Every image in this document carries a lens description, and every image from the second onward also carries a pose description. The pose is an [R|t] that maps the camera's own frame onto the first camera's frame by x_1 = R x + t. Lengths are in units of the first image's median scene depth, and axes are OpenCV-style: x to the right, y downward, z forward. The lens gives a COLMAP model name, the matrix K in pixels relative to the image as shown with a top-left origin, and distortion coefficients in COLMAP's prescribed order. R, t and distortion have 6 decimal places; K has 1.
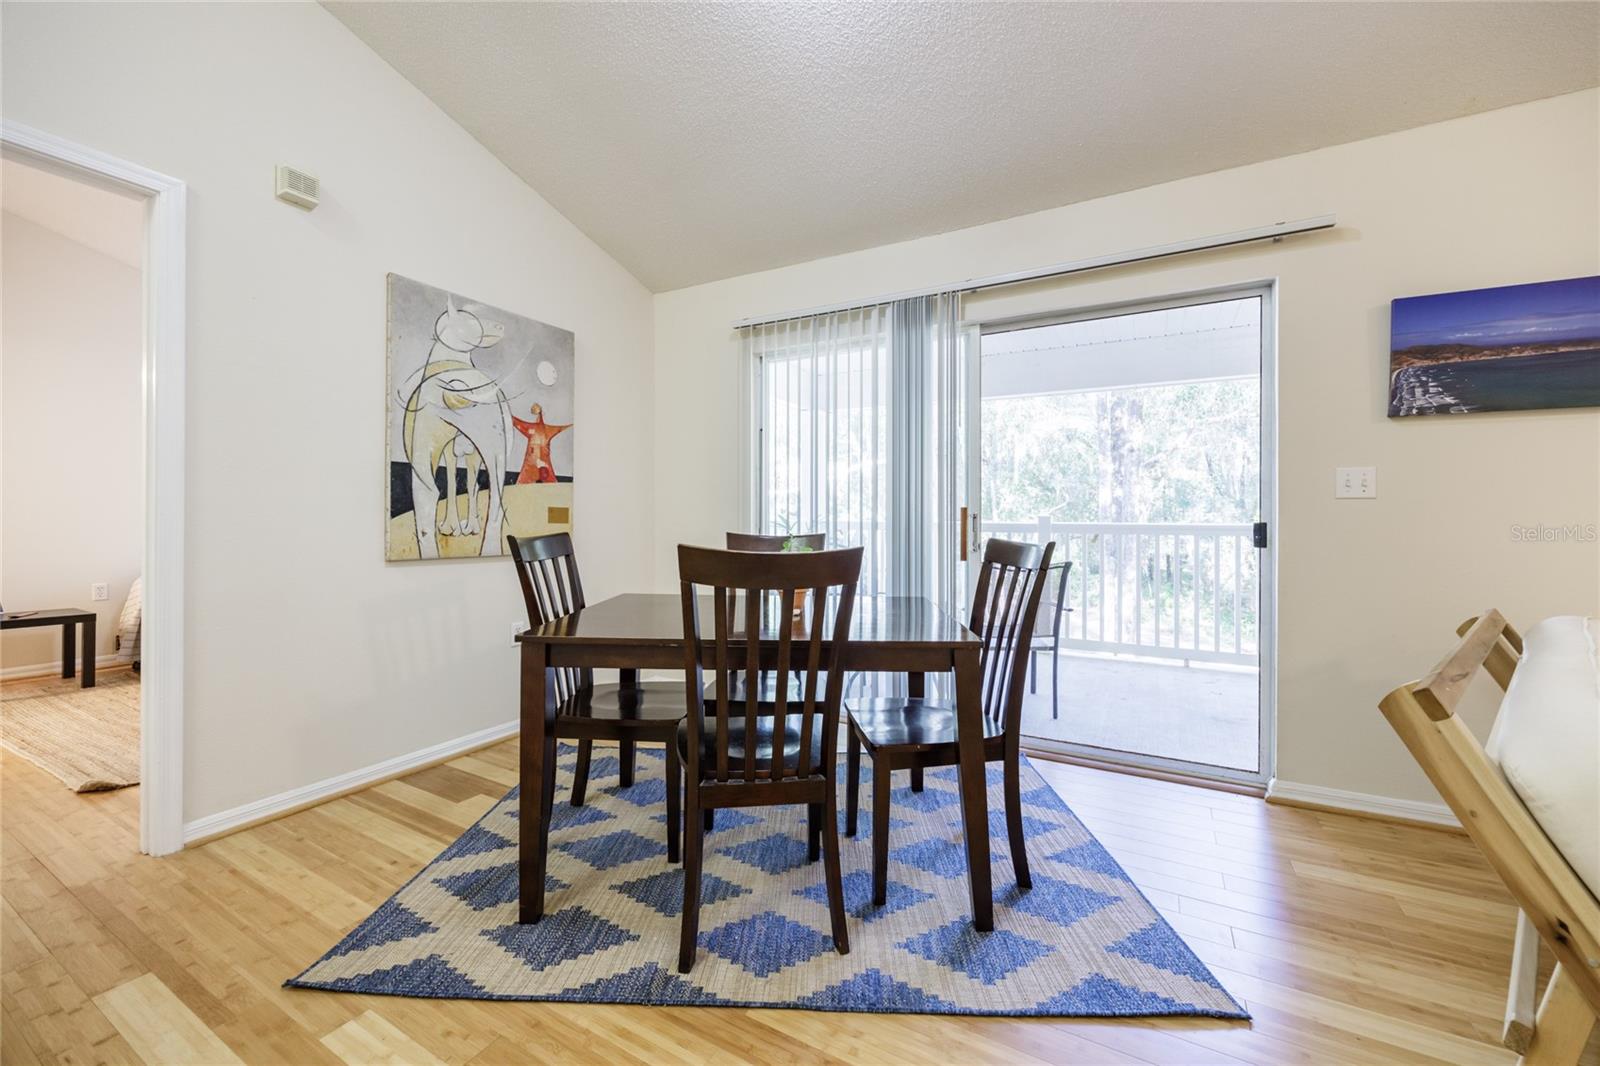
lens RADIAL K [[636.7, 0, 803.3], [0, 636.7, 525.6], [0, 0, 1]] dist [-0.002616, -0.000334]
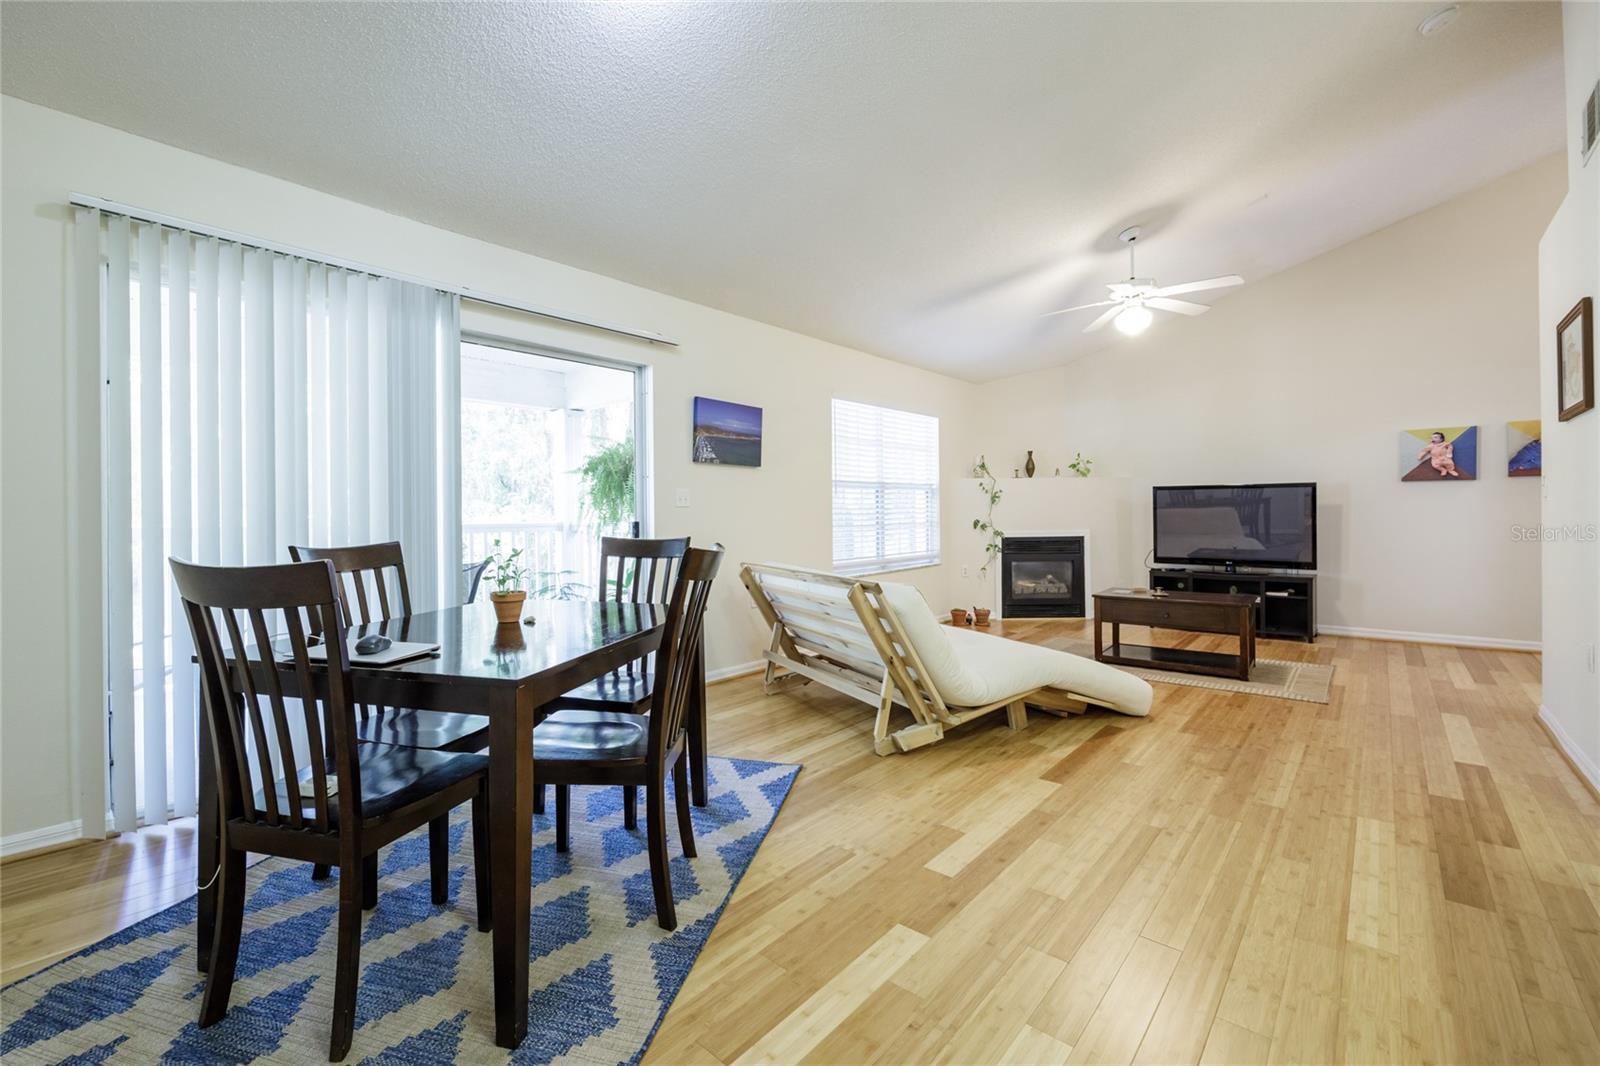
lens RADIAL K [[674.2, 0, 771.2], [0, 674.2, 520.5], [0, 0, 1]] dist [-0.000241, -0.000066]
pose [[0.222623, -0.011229, 0.974840, -1.240380], [0.019600, 0.999783, 0.007041, -0.021384], [-0.974707, 0.017539, 0.222795, 0.527269]]
